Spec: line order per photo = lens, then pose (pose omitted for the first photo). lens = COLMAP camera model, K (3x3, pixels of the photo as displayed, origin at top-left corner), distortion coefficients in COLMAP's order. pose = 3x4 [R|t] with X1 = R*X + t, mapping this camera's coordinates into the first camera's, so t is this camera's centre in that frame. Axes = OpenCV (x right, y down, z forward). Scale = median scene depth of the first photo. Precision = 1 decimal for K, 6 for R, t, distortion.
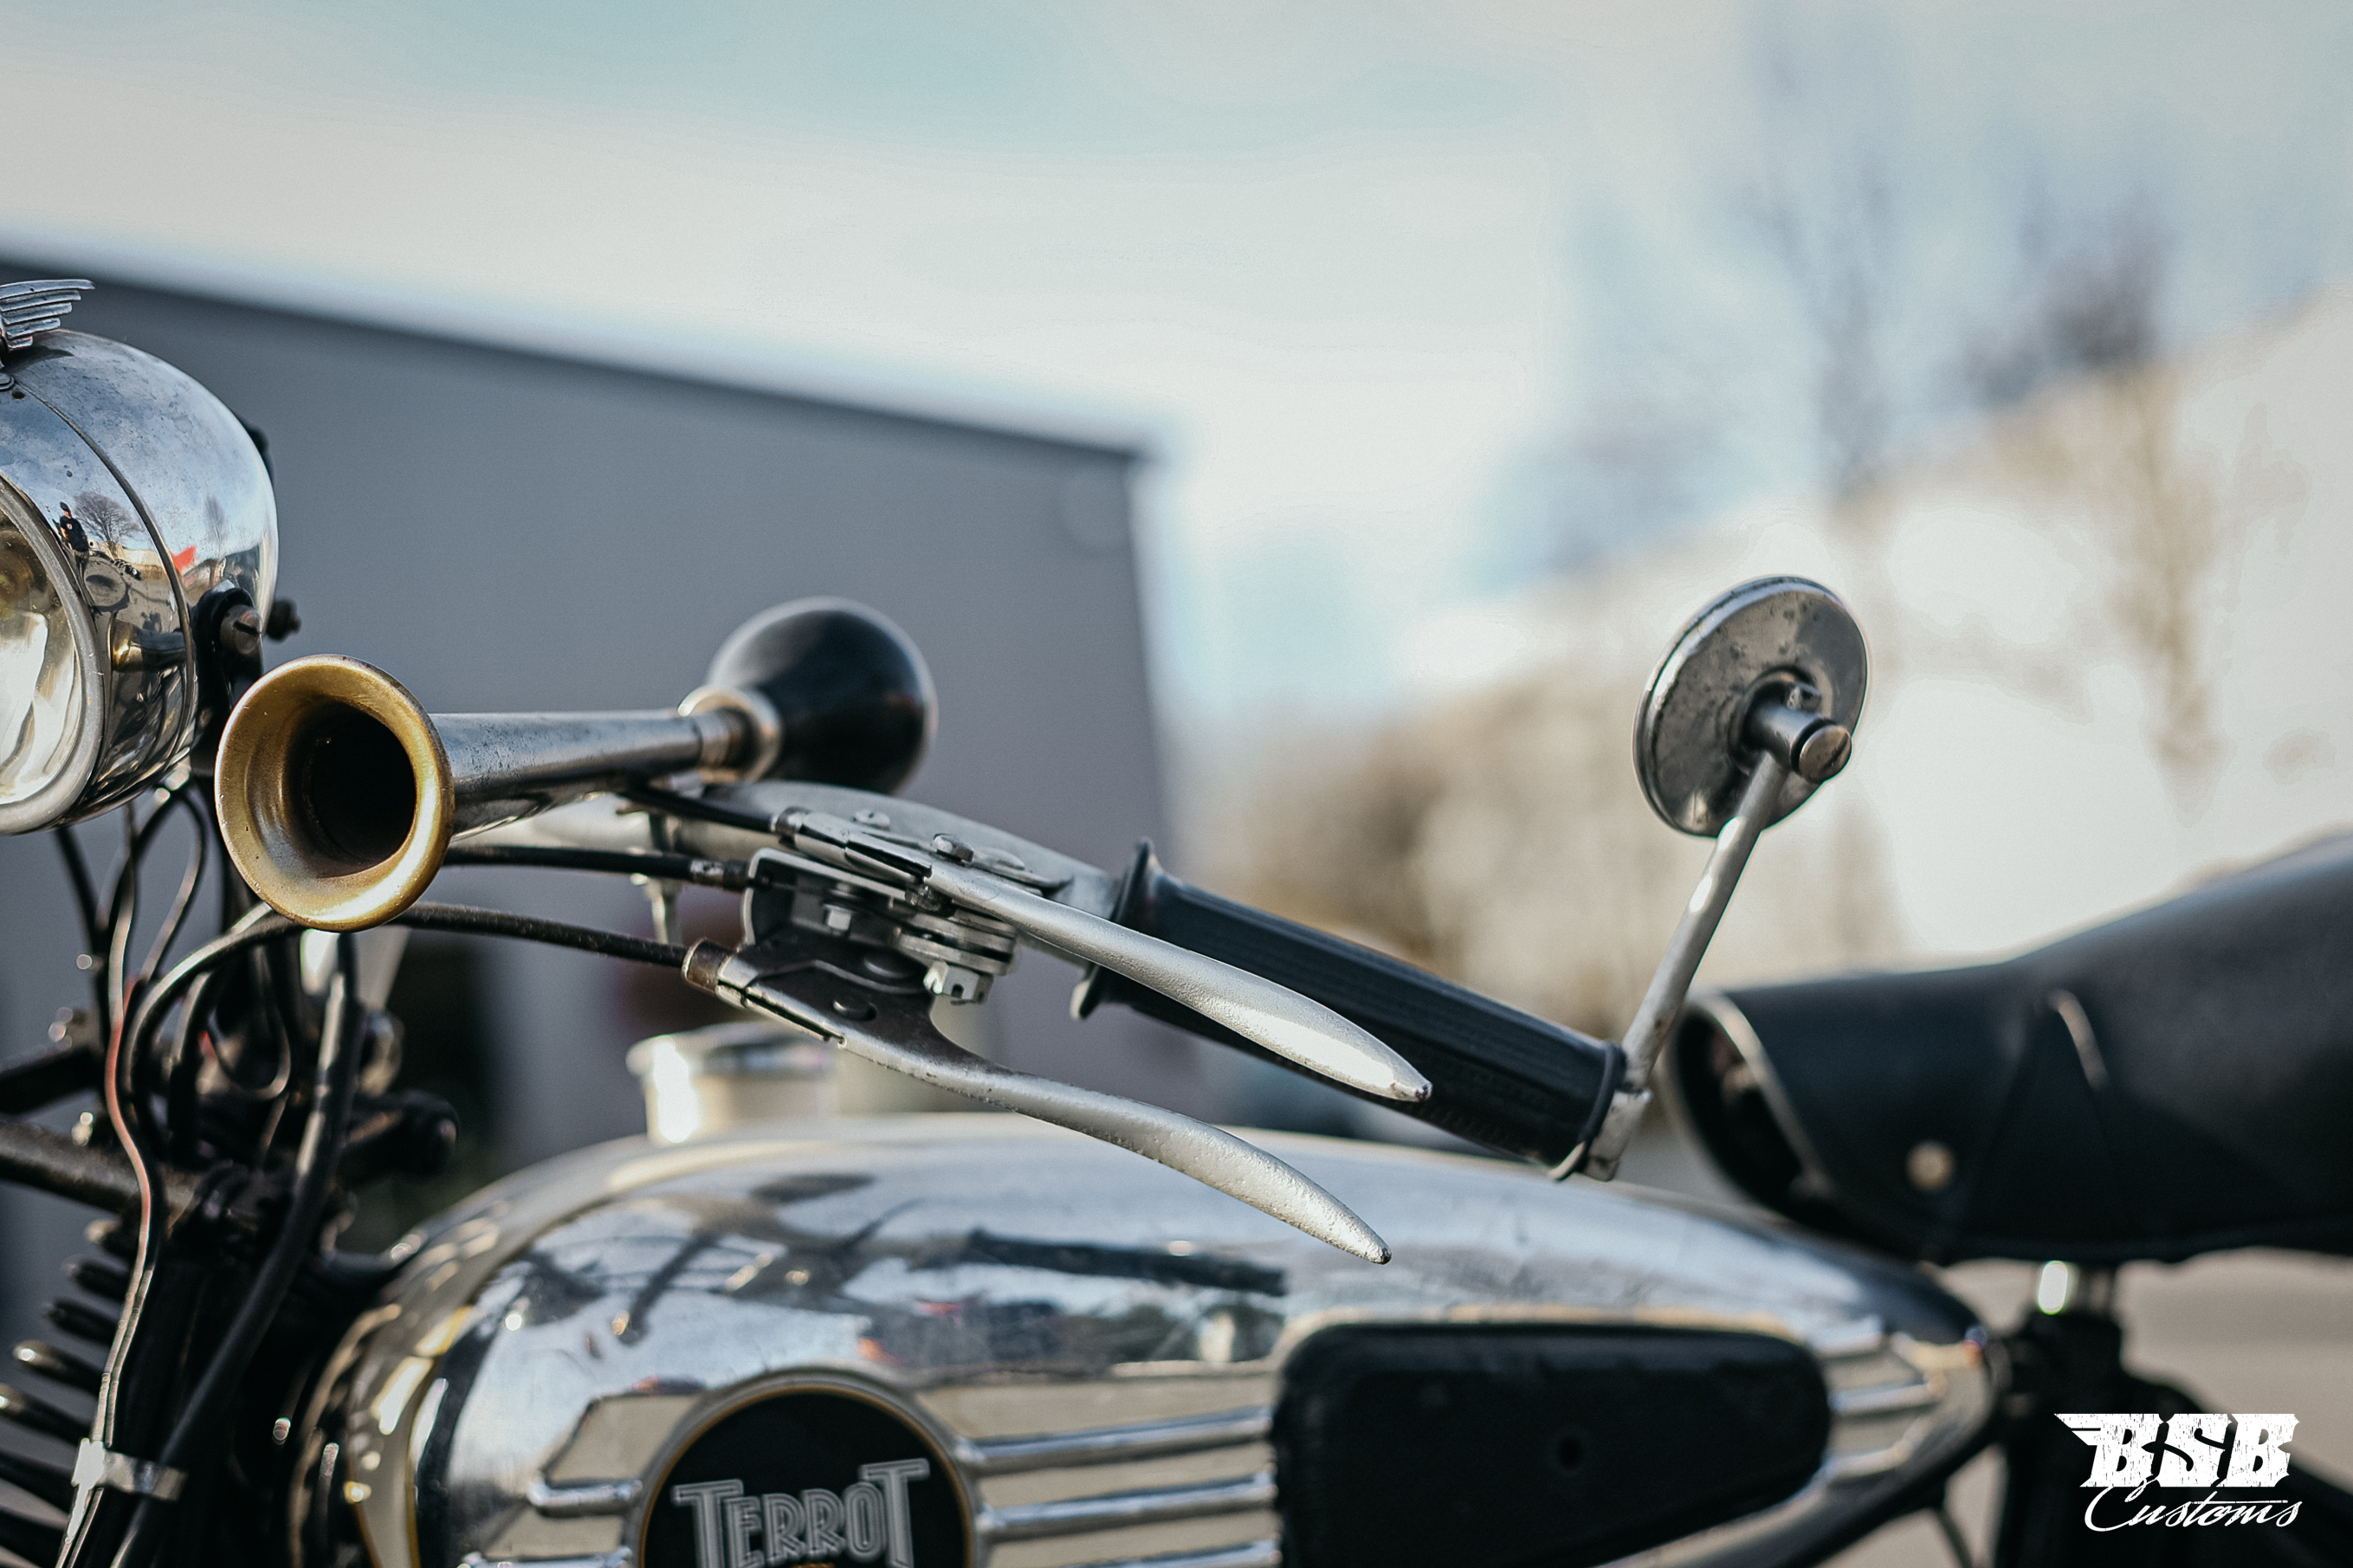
lens RADIAL K [[3664.1, 0, 1174.0], [0, 3664.1, 856.9], [0, 0, 1]] dist [-0.008084, 0.000000]
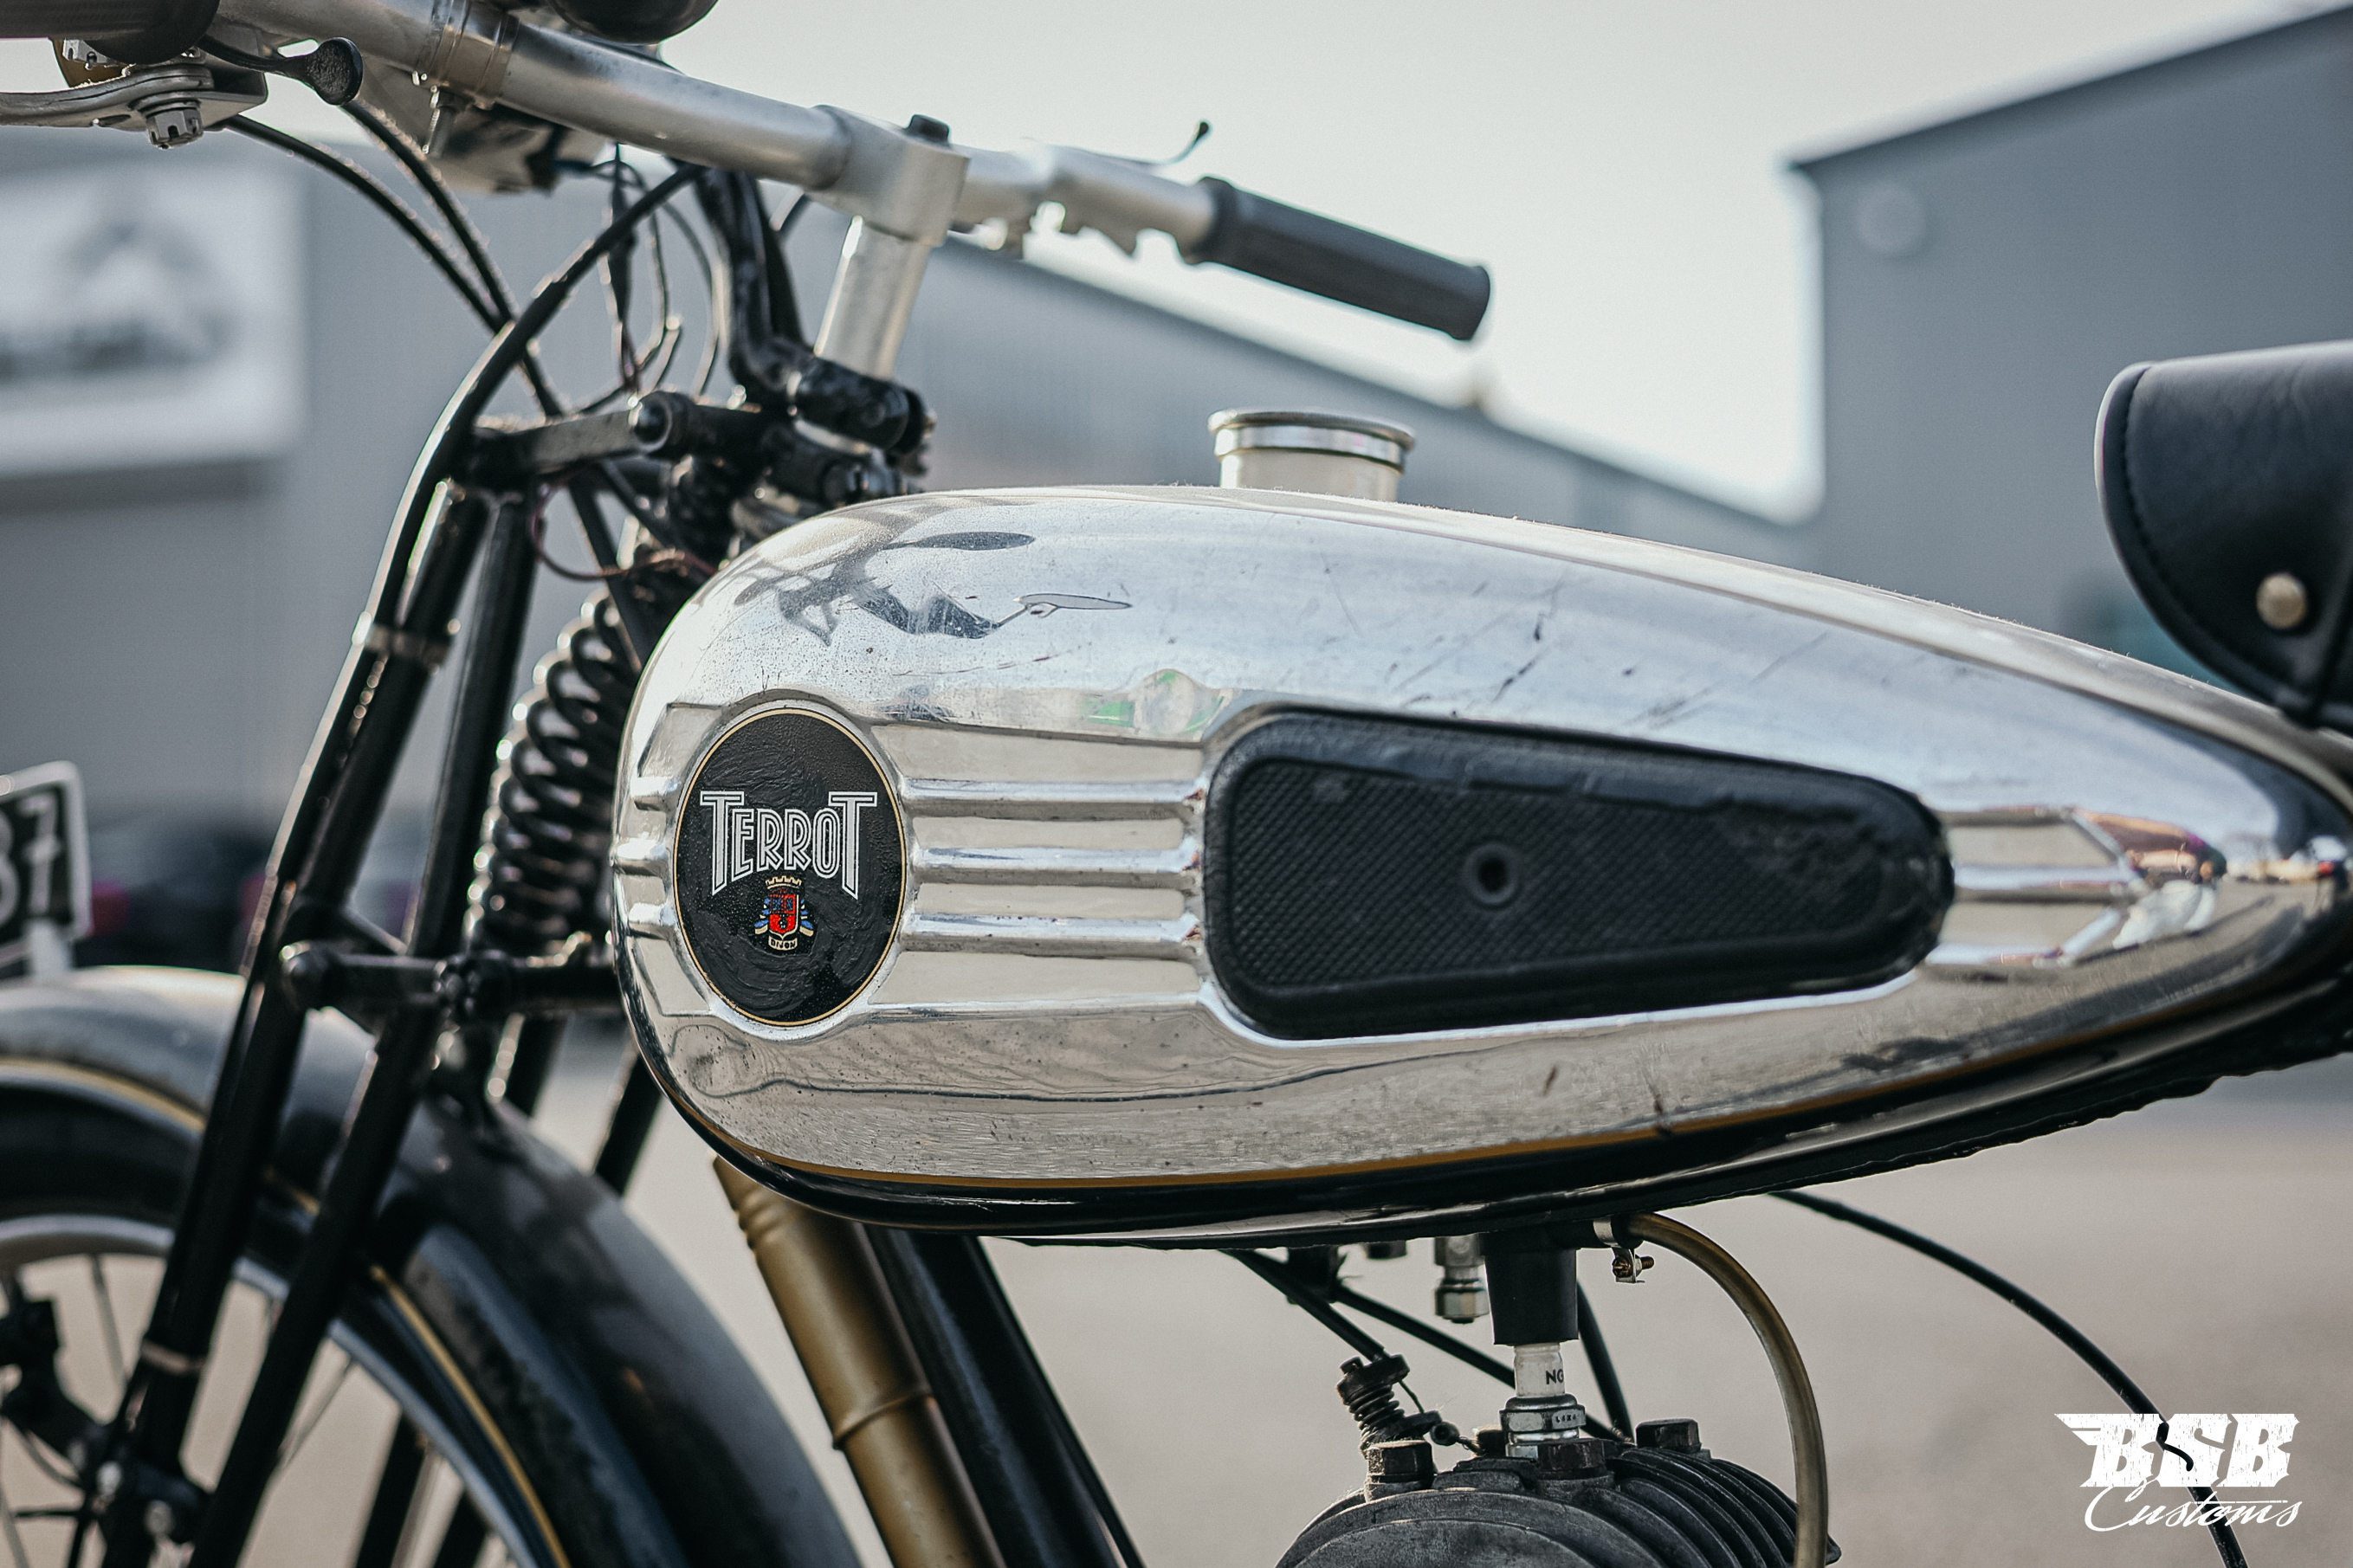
lens RADIAL K [[3664.1, 0, 1182.8], [0, 3664.1, 772.0], [0, 0, 1]] dist [-0.008084, 0.000000]
pose [[0.605716, 0.078212, -0.791828, 0.806917], [-0.008507, 0.995737, 0.091845, 0.064767], [0.795635, -0.048896, 0.603799, 0.453229]]
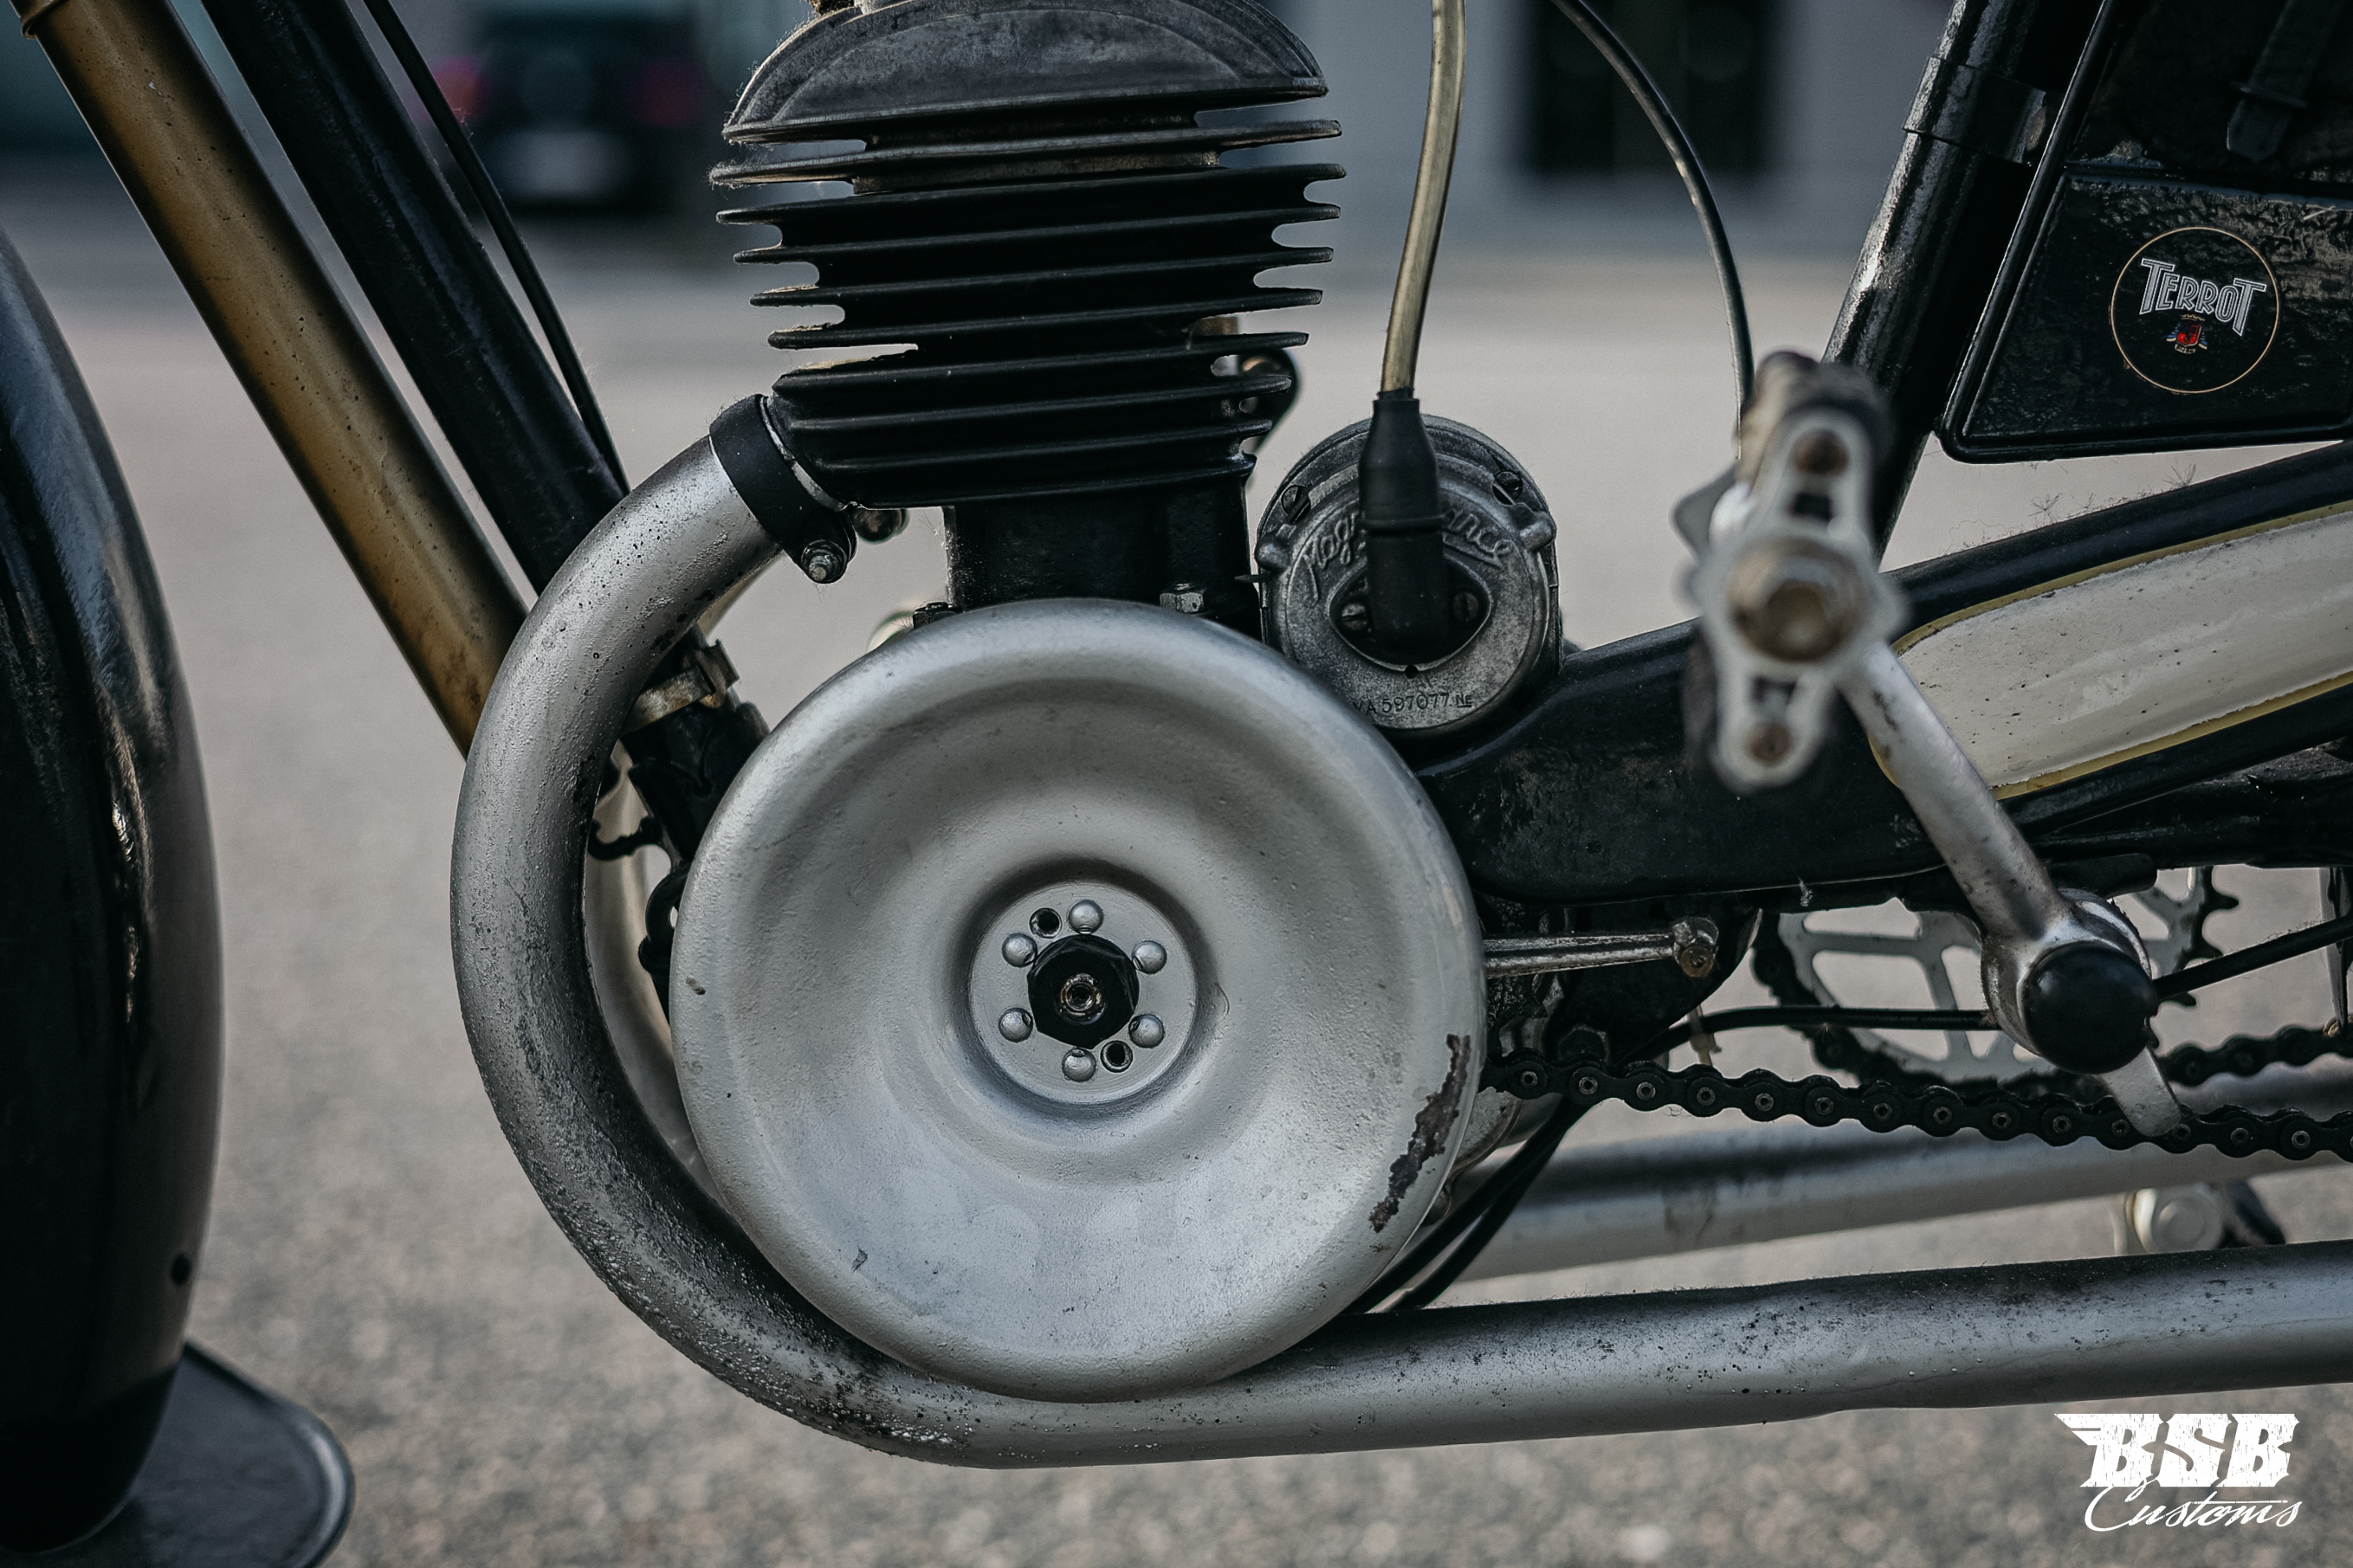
lens RADIAL K [[3664.1, 0, 1188.5], [0, 3664.1, 805.4], [0, 0, 1]] dist [-0.008084, 0.000000]
pose [[0.930158, 0.186450, -0.316296, 0.419924], [-0.101078, 0.958214, 0.267598, 0.308360], [0.352973, -0.216938, 0.910136, 0.266376]]
